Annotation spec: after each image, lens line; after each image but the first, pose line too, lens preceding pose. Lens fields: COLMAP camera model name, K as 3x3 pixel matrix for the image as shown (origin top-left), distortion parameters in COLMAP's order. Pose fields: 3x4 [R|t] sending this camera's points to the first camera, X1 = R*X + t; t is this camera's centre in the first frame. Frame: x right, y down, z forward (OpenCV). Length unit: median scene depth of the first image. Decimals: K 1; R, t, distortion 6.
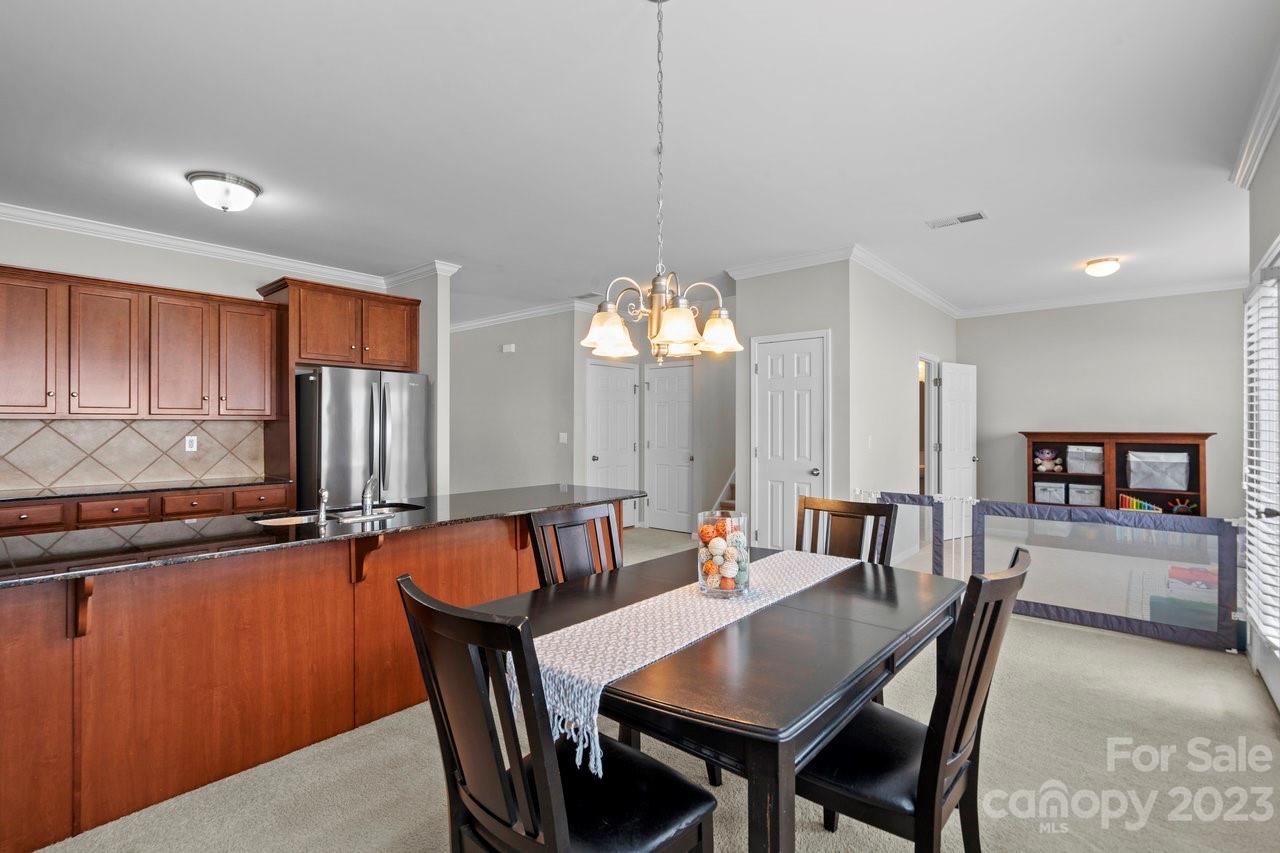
lens RADIAL K [[601.5, 0, 623.2], [0, 601.5, 418.1], [0, 0, 1]] dist [-0.008205, 0.003475]
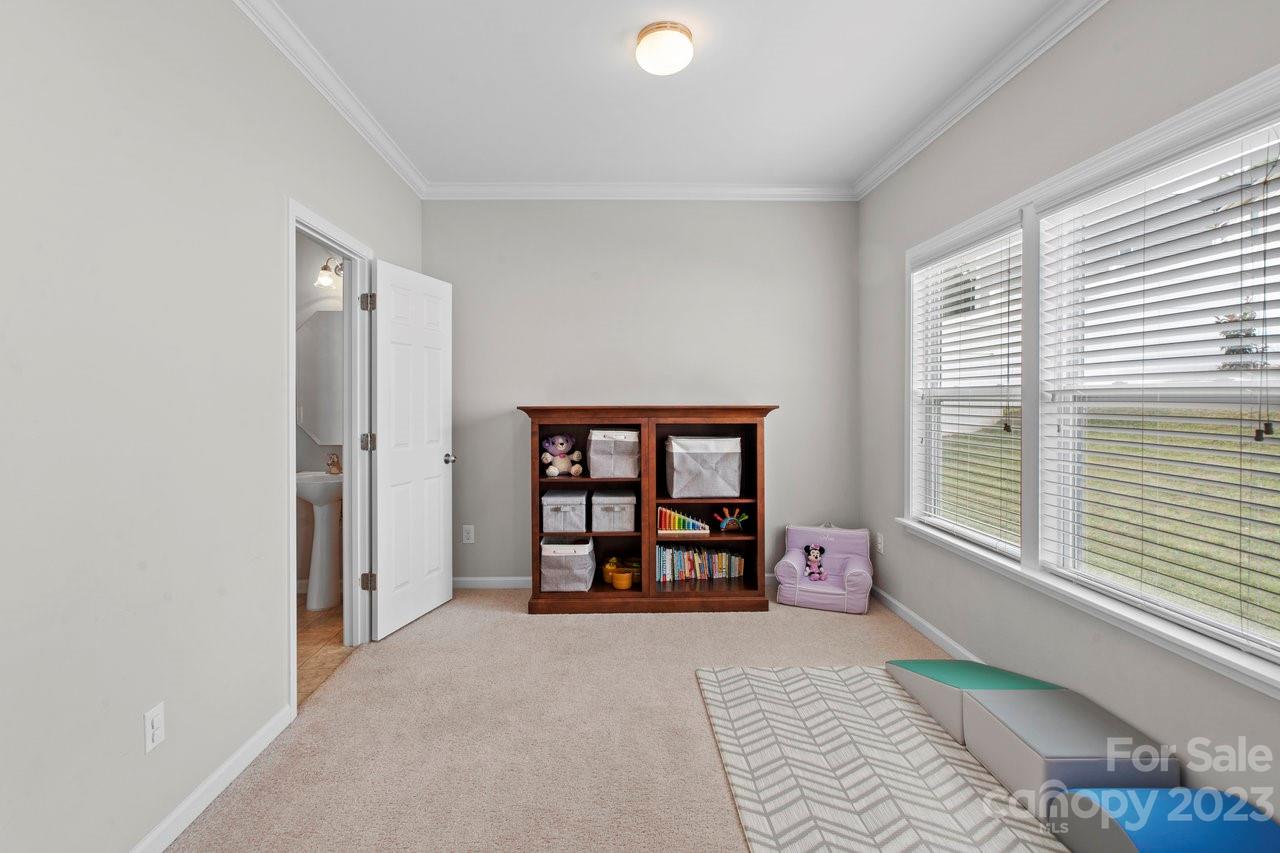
lens RADIAL K [[601.5, 0, 636.0], [0, 601.5, 417.4], [0, 0, 1]] dist [-0.008205, 0.003475]
pose [[0.732616, -0.011806, 0.680540, 0.389999], [-0.005520, 0.999714, 0.023286, 0.020192], [-0.680620, -0.020816, 0.732341, 0.560464]]
